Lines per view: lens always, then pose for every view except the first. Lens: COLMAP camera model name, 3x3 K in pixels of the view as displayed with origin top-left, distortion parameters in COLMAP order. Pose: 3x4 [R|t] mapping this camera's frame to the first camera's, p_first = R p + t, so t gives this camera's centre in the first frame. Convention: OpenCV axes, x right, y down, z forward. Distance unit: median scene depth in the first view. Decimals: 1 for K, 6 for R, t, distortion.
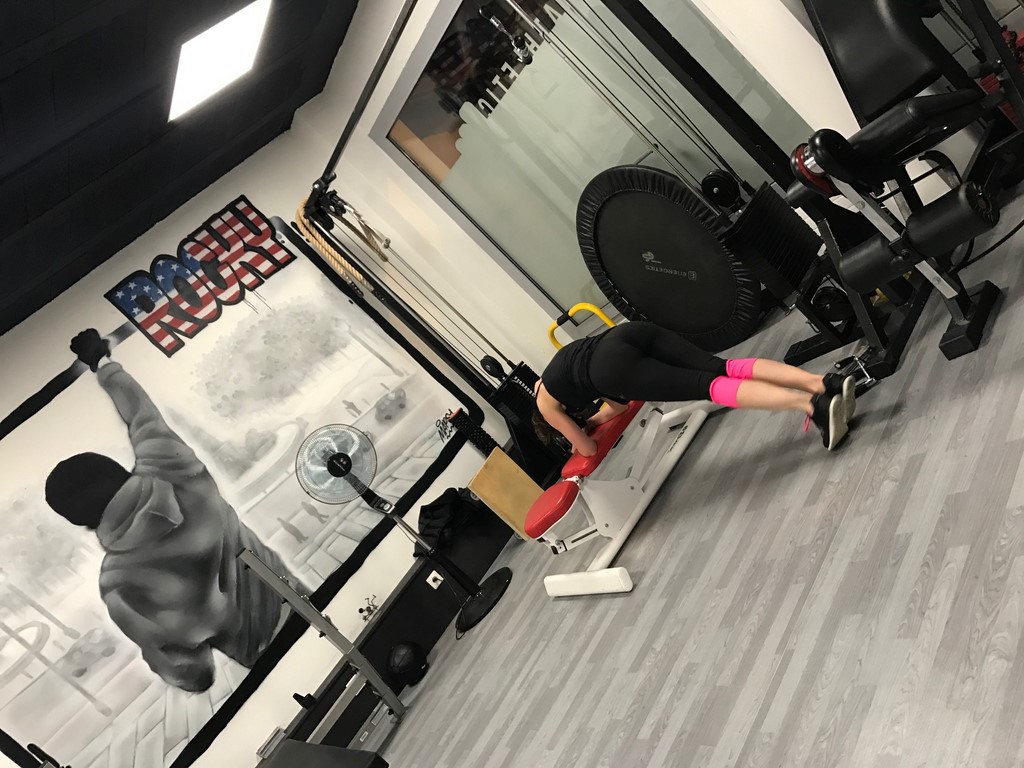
lens RADIAL K [[835.5, 0, 501.7], [0, 835.5, 382.7], [0, 0, 1]] dist [0.016311, -0.002158]
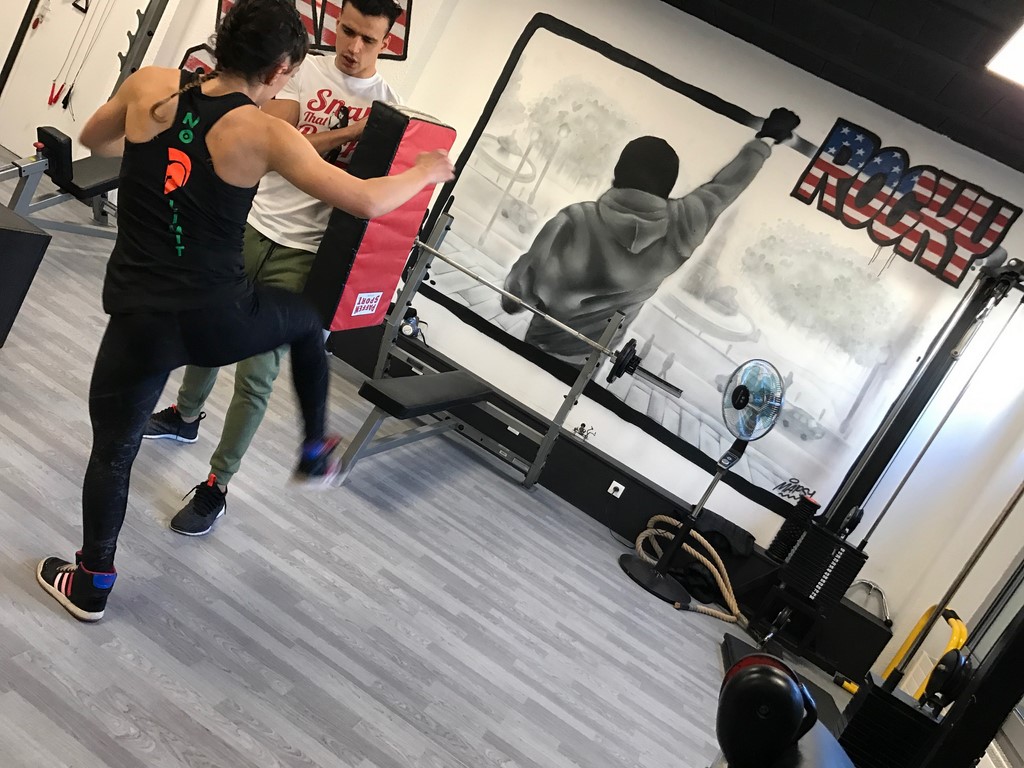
lens RADIAL K [[835.5, 0, 507.4], [0, 835.5, 385.0], [0, 0, 1]] dist [0.016311, -0.002158]
pose [[0.005775, 0.921111, -0.389257, 0.206494], [-0.800525, 0.237537, 0.550214, -0.260325], [0.599271, 0.308433, 0.738745, 0.121050]]
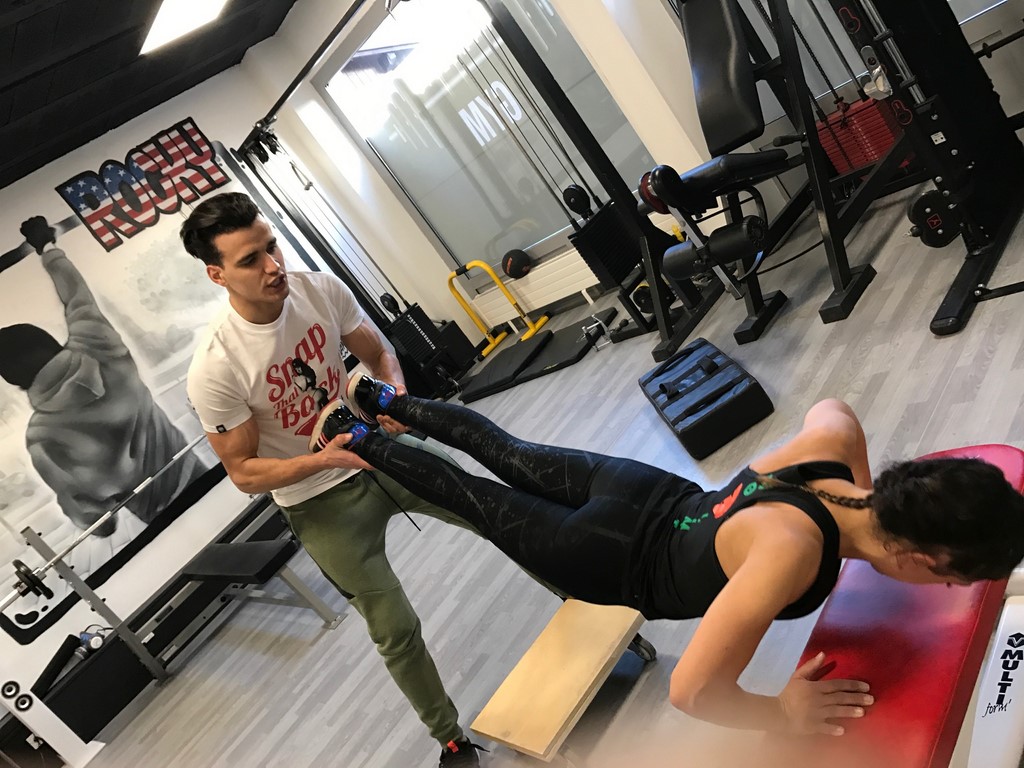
lens RADIAL K [[835.5, 0, 496.6], [0, 835.5, 375.2], [0, 0, 1]] dist [0.016311, -0.002158]
pose [[0.982812, 0.145771, 0.113277, 0.020120], [-0.153000, 0.986527, 0.057935, -0.011800], [-0.103306, -0.074271, 0.991873, -0.205123]]
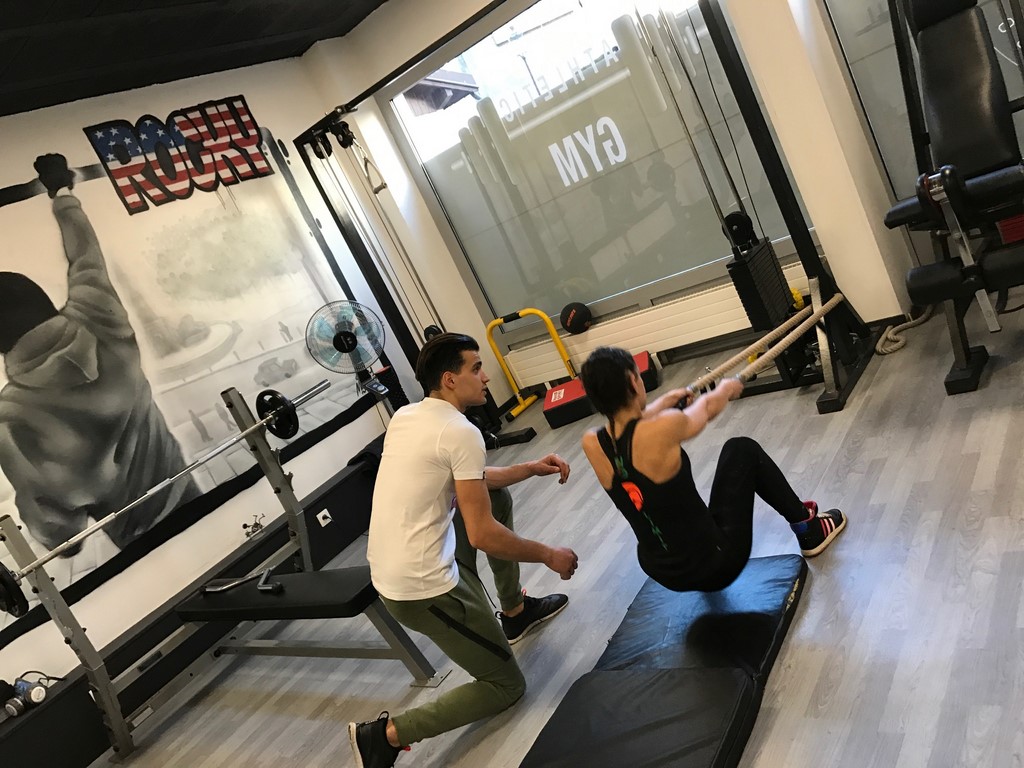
lens RADIAL K [[835.5, 0, 506.9], [0, 835.5, 380.5], [0, 0, 1]] dist [0.016311, -0.002158]
pose [[0.917052, 0.308864, 0.252227, -0.187379], [-0.284977, 0.950049, -0.127258, 0.149336], [-0.278933, 0.044824, 0.959264, -0.027305]]
